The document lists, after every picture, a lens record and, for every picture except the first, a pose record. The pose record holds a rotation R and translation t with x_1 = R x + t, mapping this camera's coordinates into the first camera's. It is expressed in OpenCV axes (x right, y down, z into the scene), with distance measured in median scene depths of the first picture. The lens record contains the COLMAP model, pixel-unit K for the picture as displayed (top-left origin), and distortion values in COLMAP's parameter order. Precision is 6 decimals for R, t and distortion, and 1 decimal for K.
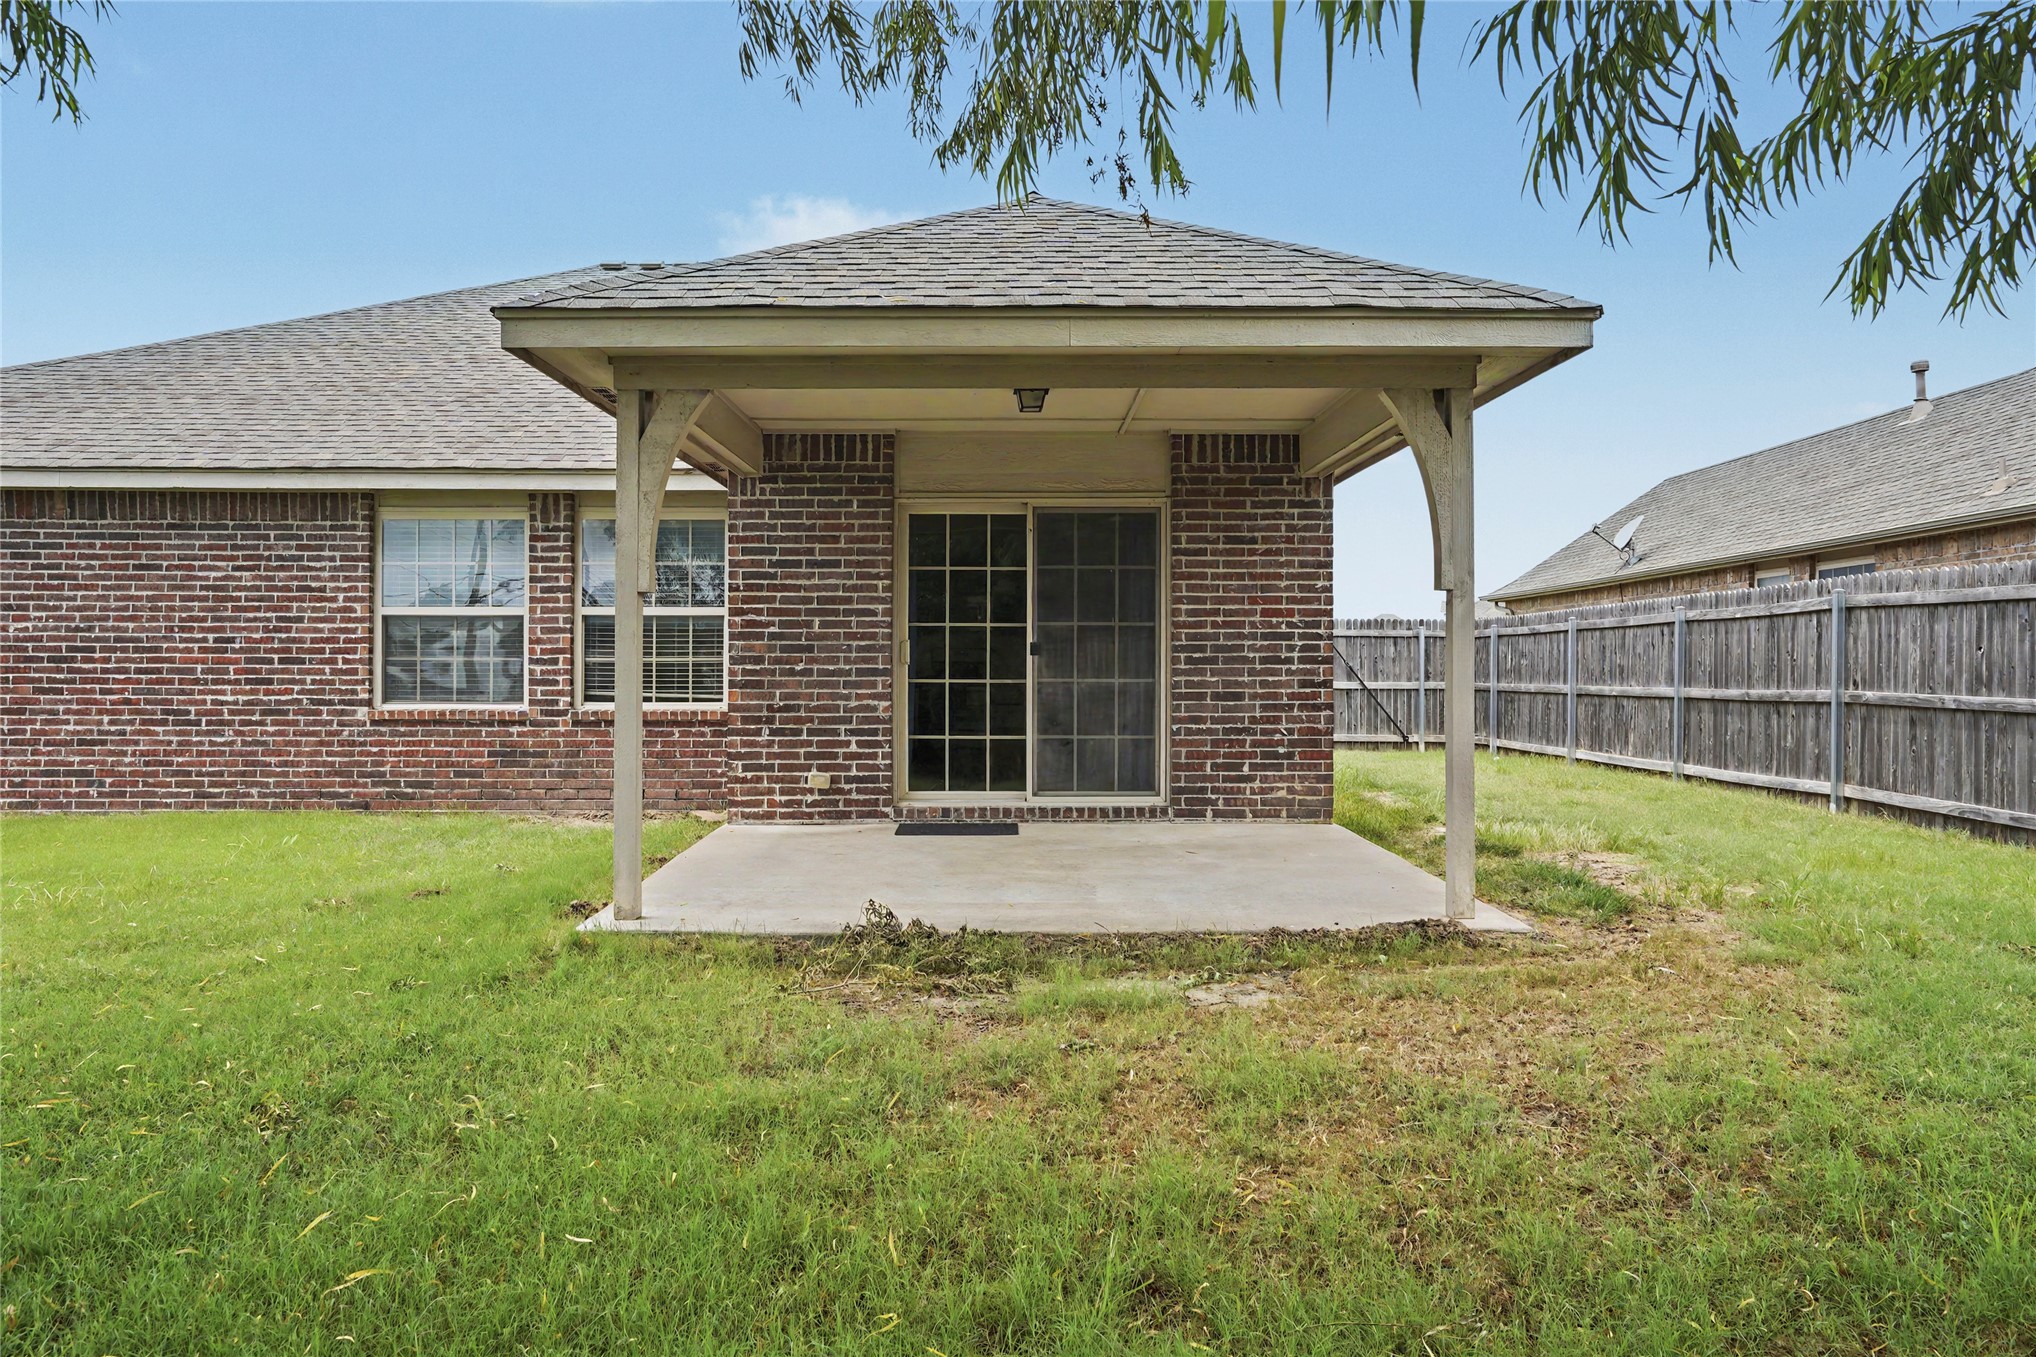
lens RADIAL K [[1386.3, 0, 1018.0], [0, 1386.3, 678.5], [0, 0, 1]] dist [0.003833, 0.001494]
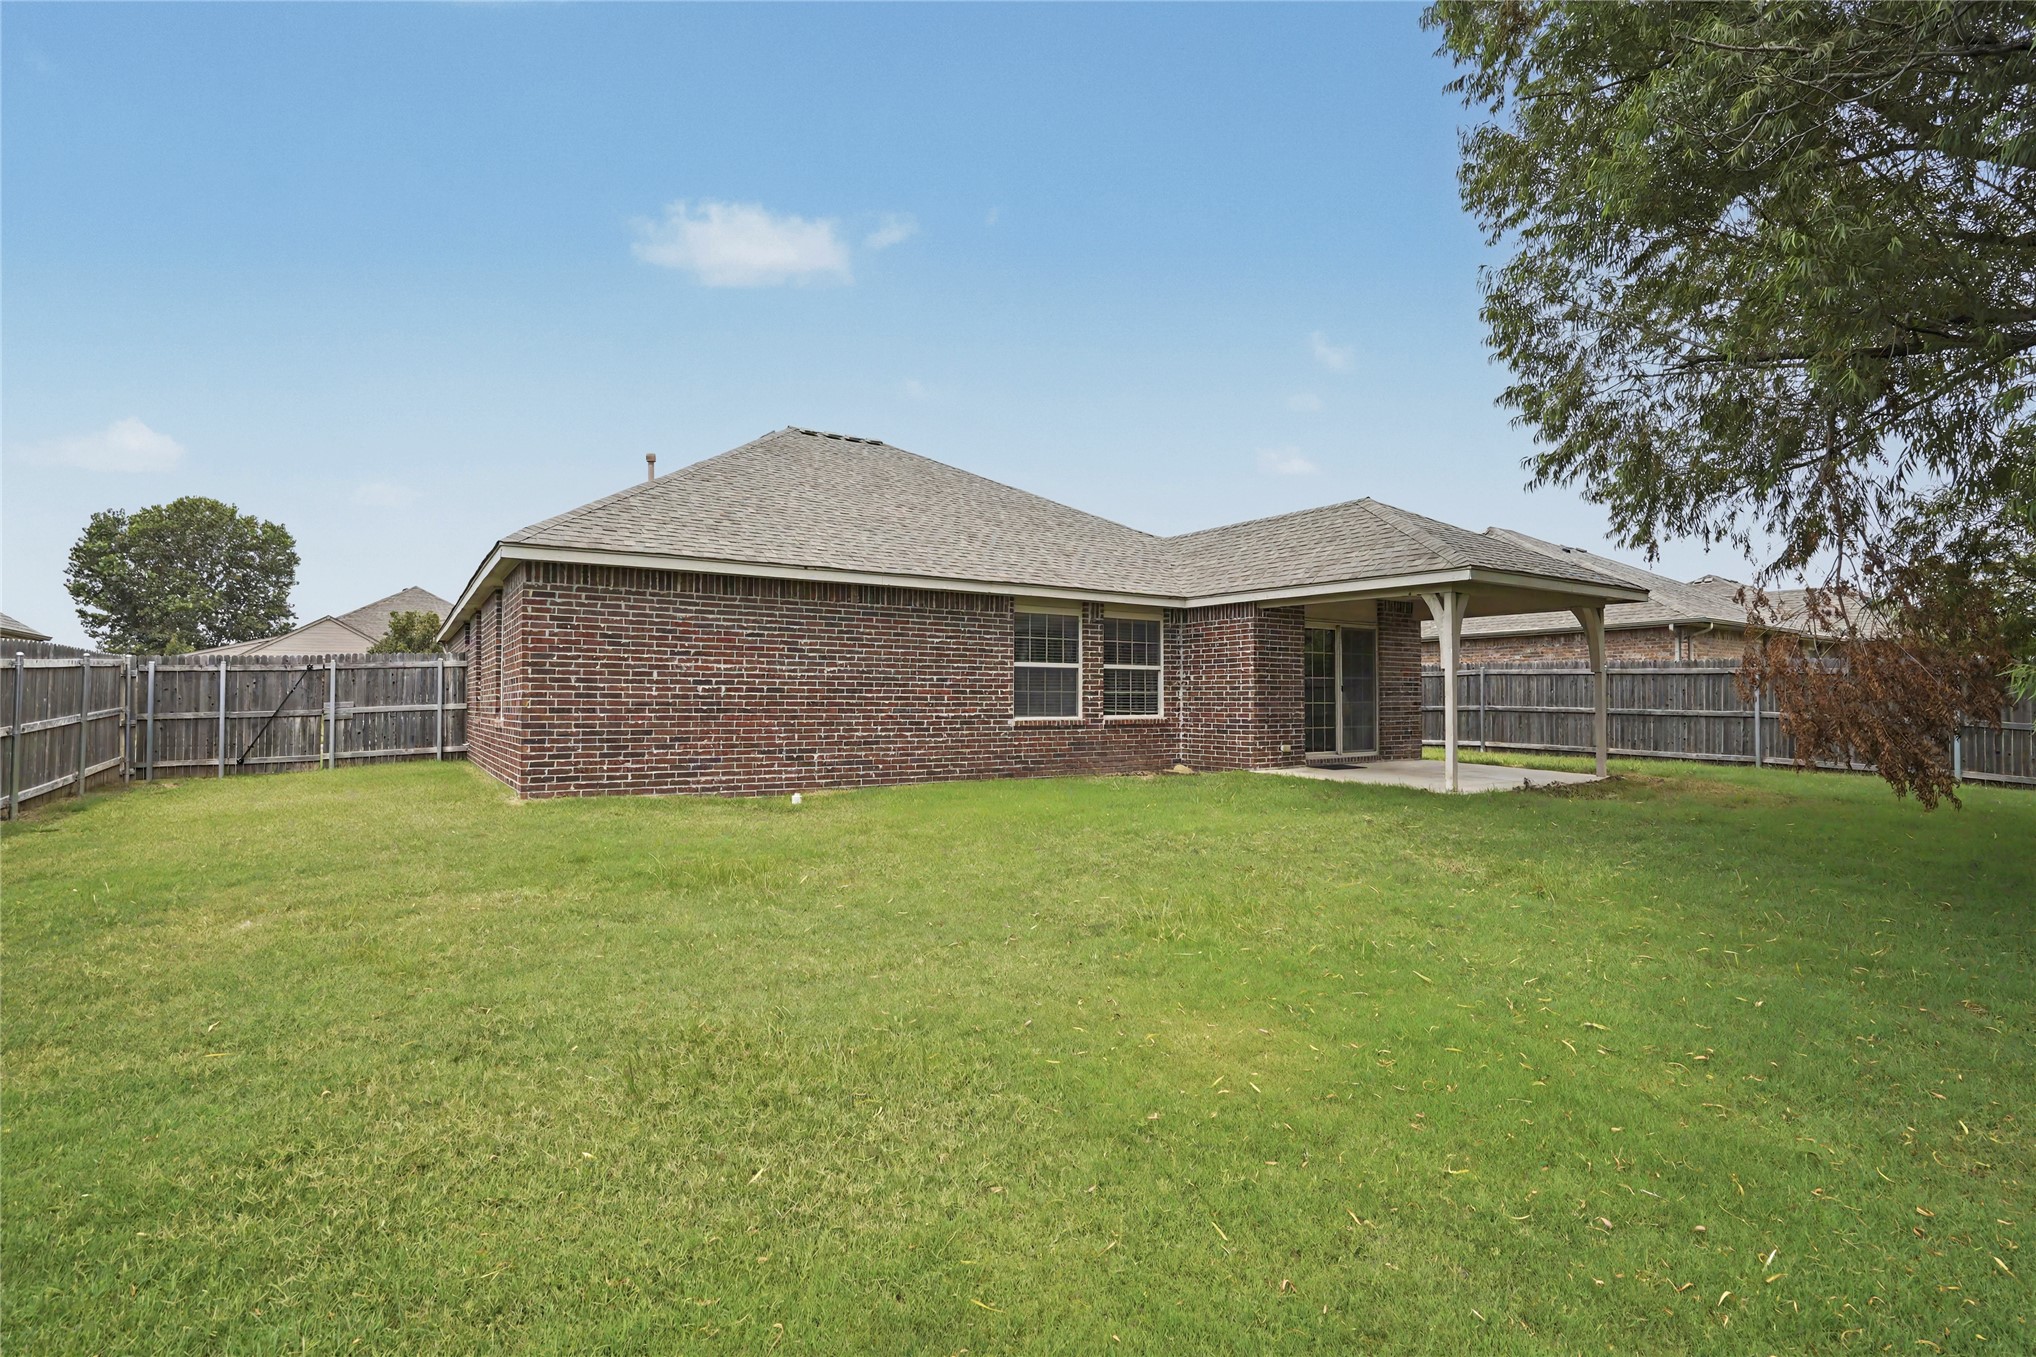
lens RADIAL K [[962.4, 0, 1018.0], [0, 962.4, 678.5], [0, 0, 1]] dist [-0.067205, 0.023818]
pose [[0.834264, 0.011343, 0.551249, -1.135030], [-0.000480, 0.999803, -0.019846, -0.006278], [-0.551366, 0.016292, 0.834105, -0.017504]]
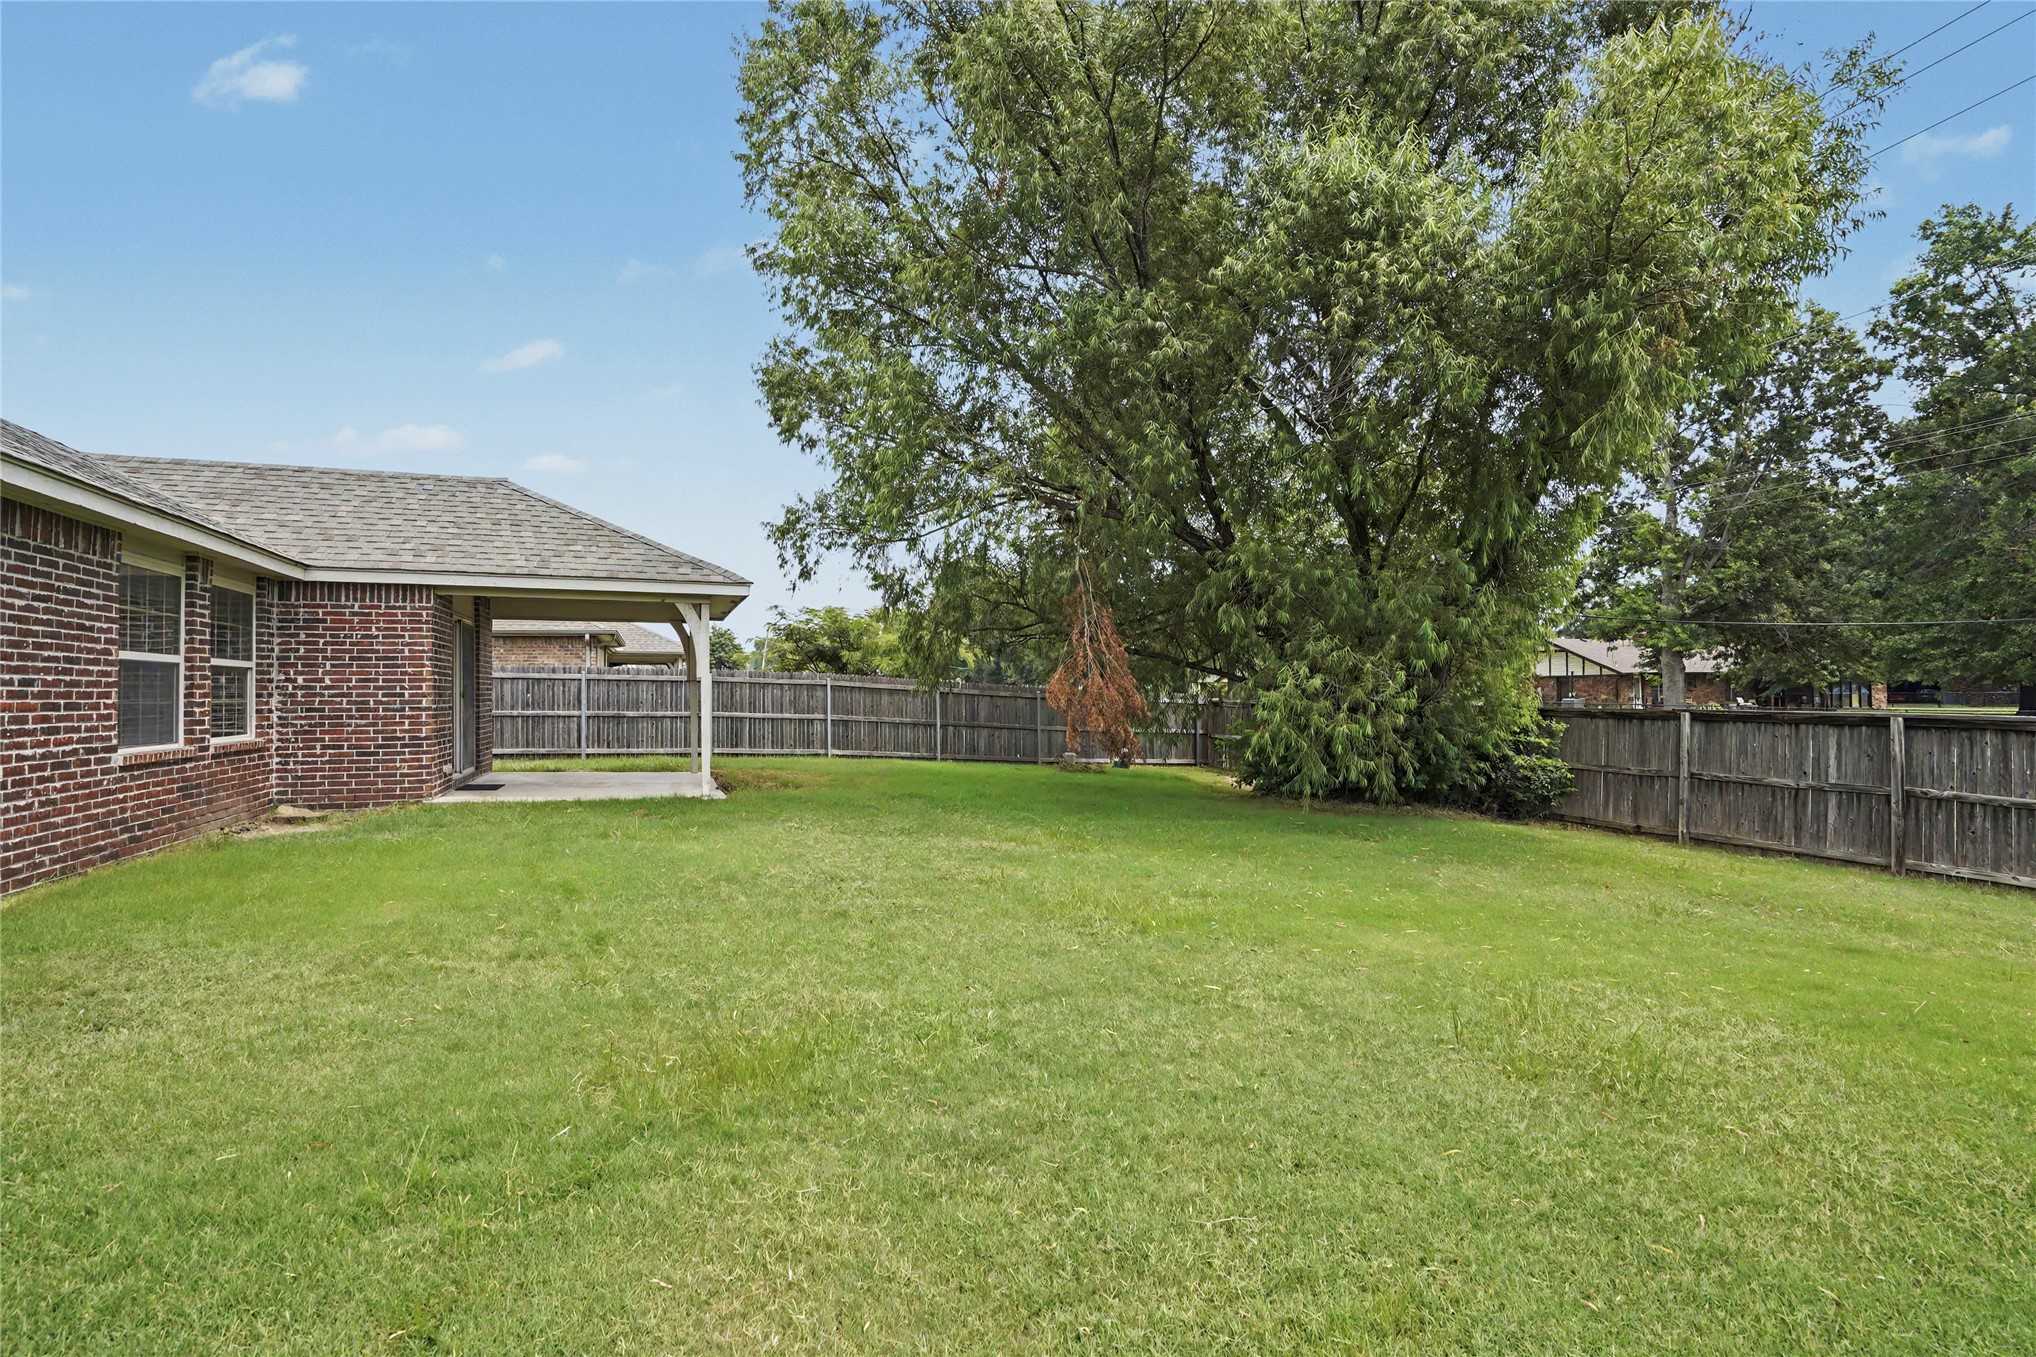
lens RADIAL K [[962.4, 0, 1018.0], [0, 962.4, 678.5], [0, 0, 1]] dist [-0.067205, 0.023818]
pose [[-0.347582, 0.014311, 0.937540, -1.296951], [0.002290, 0.999893, -0.014413, -0.020890], [-0.937647, -0.002863, -0.347578, 0.634200]]
